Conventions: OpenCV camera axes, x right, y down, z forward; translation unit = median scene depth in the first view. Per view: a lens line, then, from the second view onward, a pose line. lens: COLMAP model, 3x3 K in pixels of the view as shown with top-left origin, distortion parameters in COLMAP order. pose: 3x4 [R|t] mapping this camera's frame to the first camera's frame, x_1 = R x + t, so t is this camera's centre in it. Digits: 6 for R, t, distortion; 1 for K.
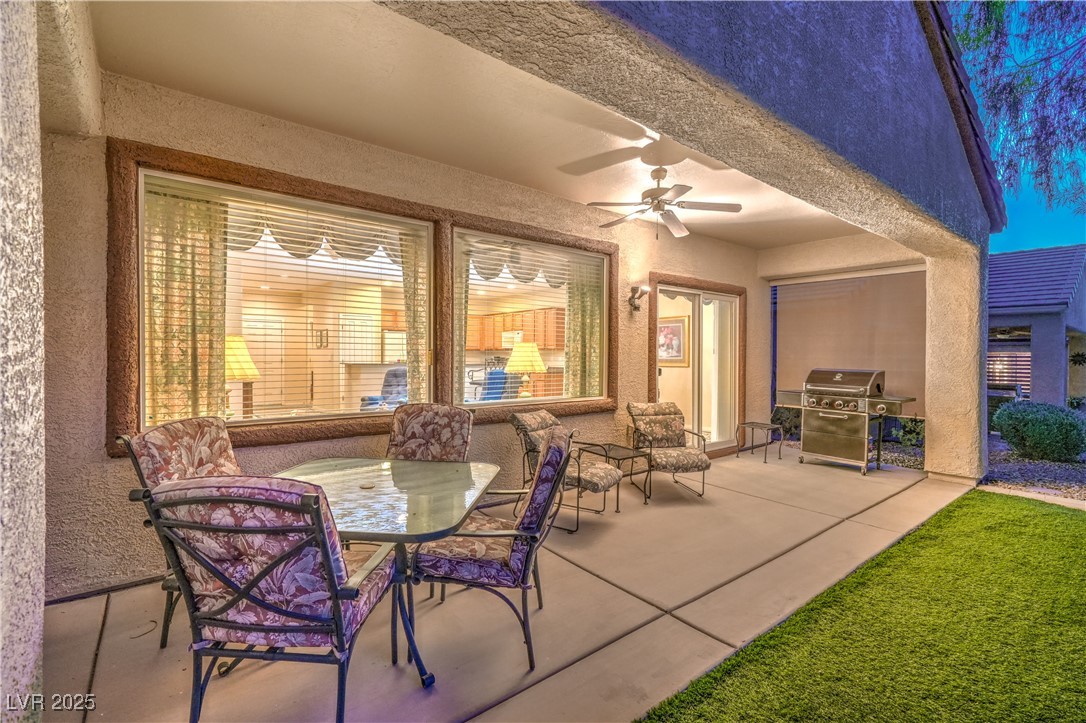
lens RADIAL K [[494.3, 0, 543.0], [0, 494.3, 361.5], [0, 0, 1]] dist [0.000083, -0.000027]
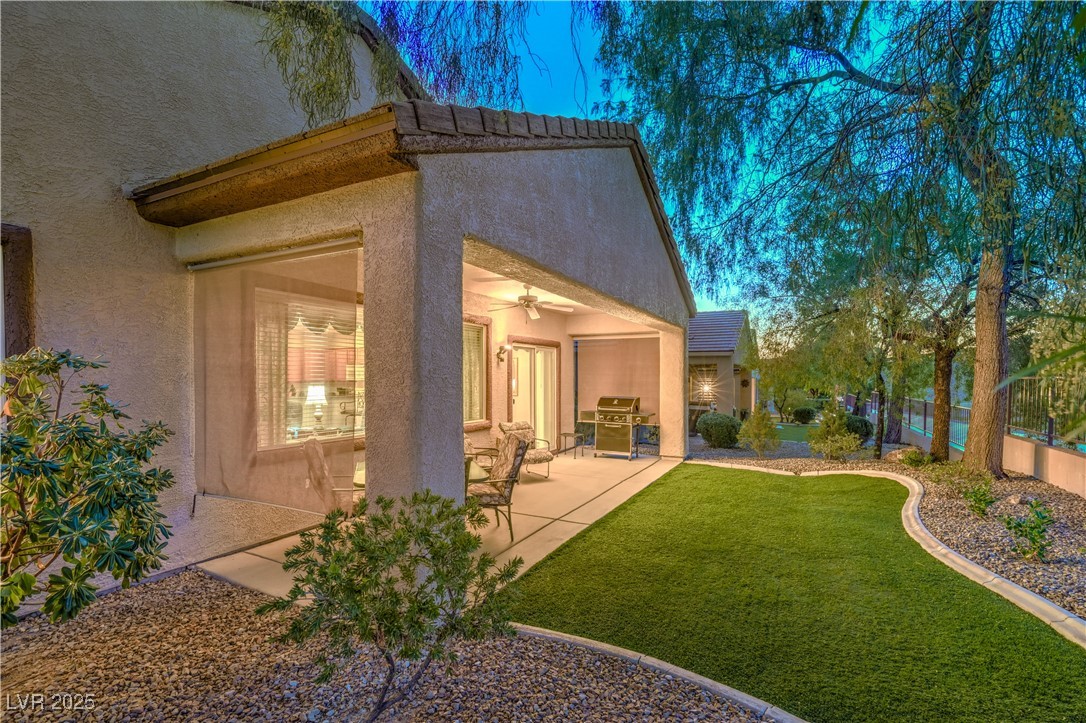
lens RADIAL K [[504.1, 0, 535.0], [0, 504.1, 383.5], [0, 0, 1]] dist [-0.001864, -0.000026]
pose [[0.918727, -0.009300, 0.394784, -0.331980], [0.009549, 0.999954, 0.001334, -0.037681], [-0.394778, 0.002544, 0.918773, -0.460773]]
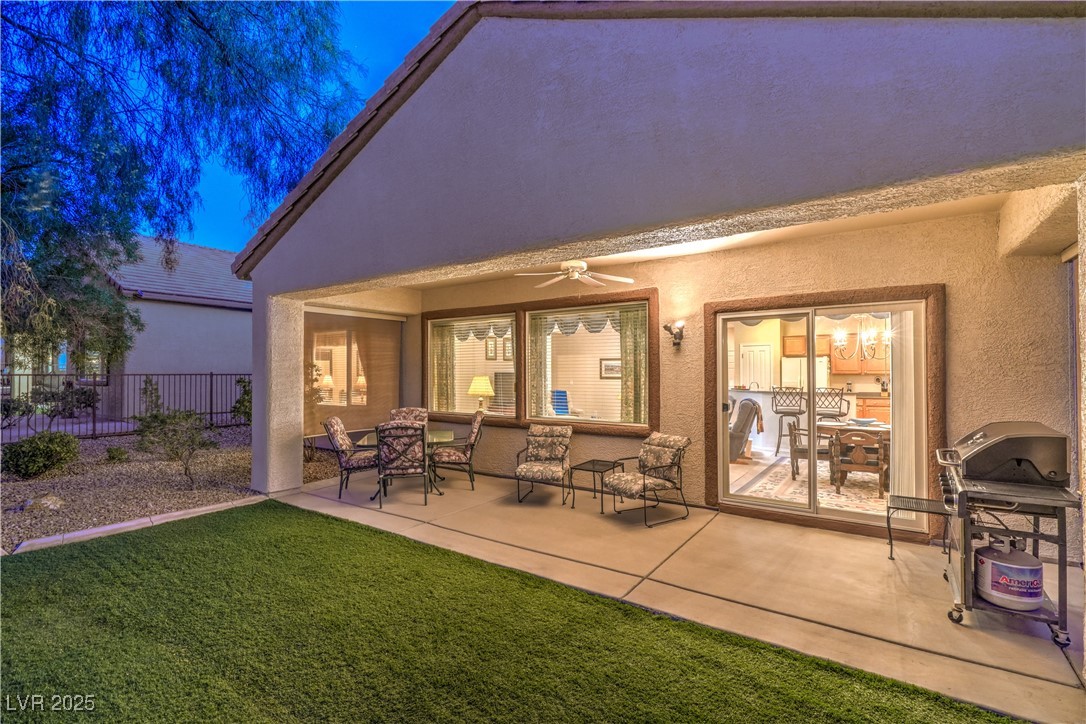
lens RADIAL K [[504.1, 0, 535.0], [0, 504.1, 384.0], [0, 0, 1]] dist [-0.001864, -0.000026]
pose [[0.262020, 0.020392, -0.964847, 1.121909], [-0.005727, 0.999792, 0.019575, -0.042442], [0.965045, 0.000396, 0.262082, 0.433600]]
